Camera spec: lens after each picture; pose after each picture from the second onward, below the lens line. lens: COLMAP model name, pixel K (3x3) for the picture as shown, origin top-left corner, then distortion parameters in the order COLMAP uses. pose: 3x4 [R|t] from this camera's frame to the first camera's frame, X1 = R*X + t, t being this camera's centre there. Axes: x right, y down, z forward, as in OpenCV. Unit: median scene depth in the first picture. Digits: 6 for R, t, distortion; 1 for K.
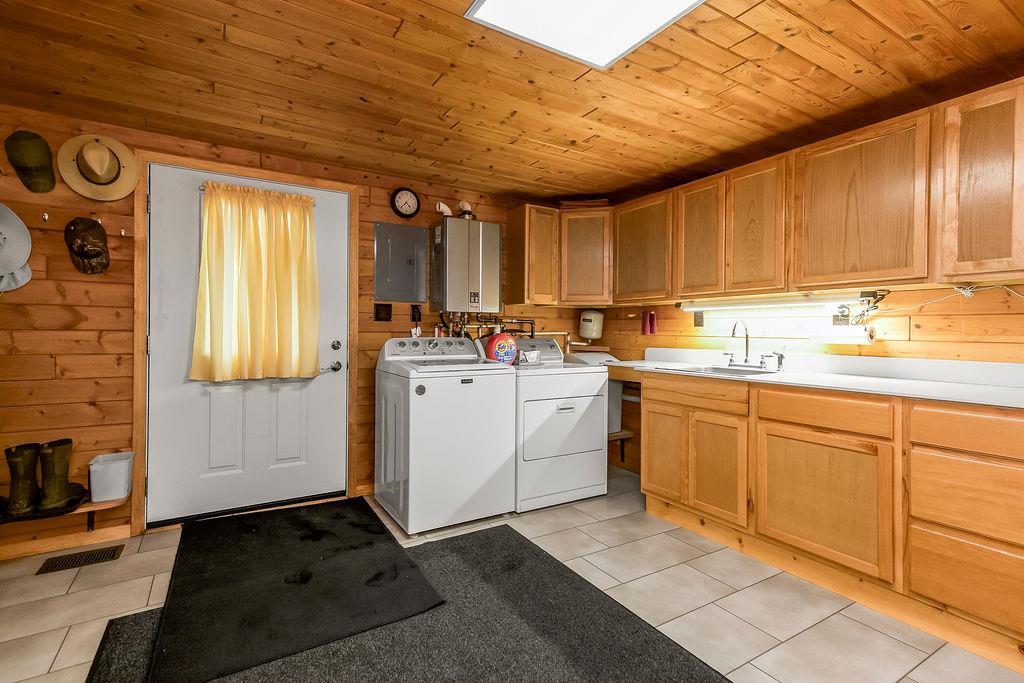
lens RADIAL K [[473.9, 0, 512.0], [0, 473.9, 341.5], [0, 0, 1]] dist [0.025032, 0.000445]
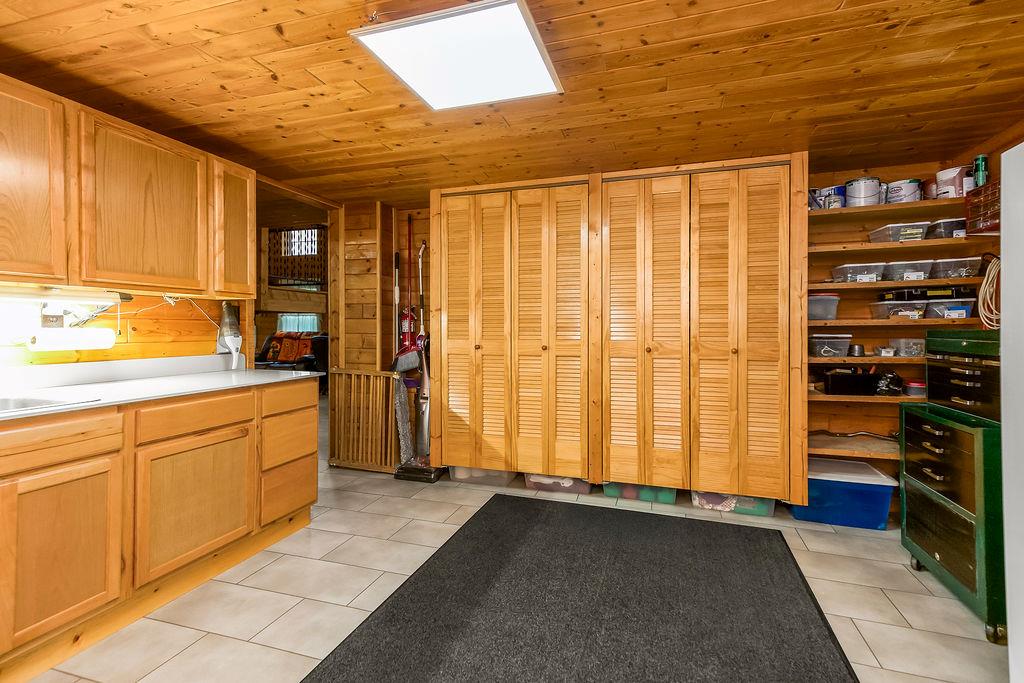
lens RADIAL K [[473.9, 0, 512.0], [0, 473.9, 341.5], [0, 0, 1]] dist [0.025032, 0.000445]
pose [[-0.647108, -0.032464, 0.761707, -0.531999], [0.007271, 0.998785, 0.048745, -0.052526], [-0.762364, 0.037082, -0.646085, 1.101444]]
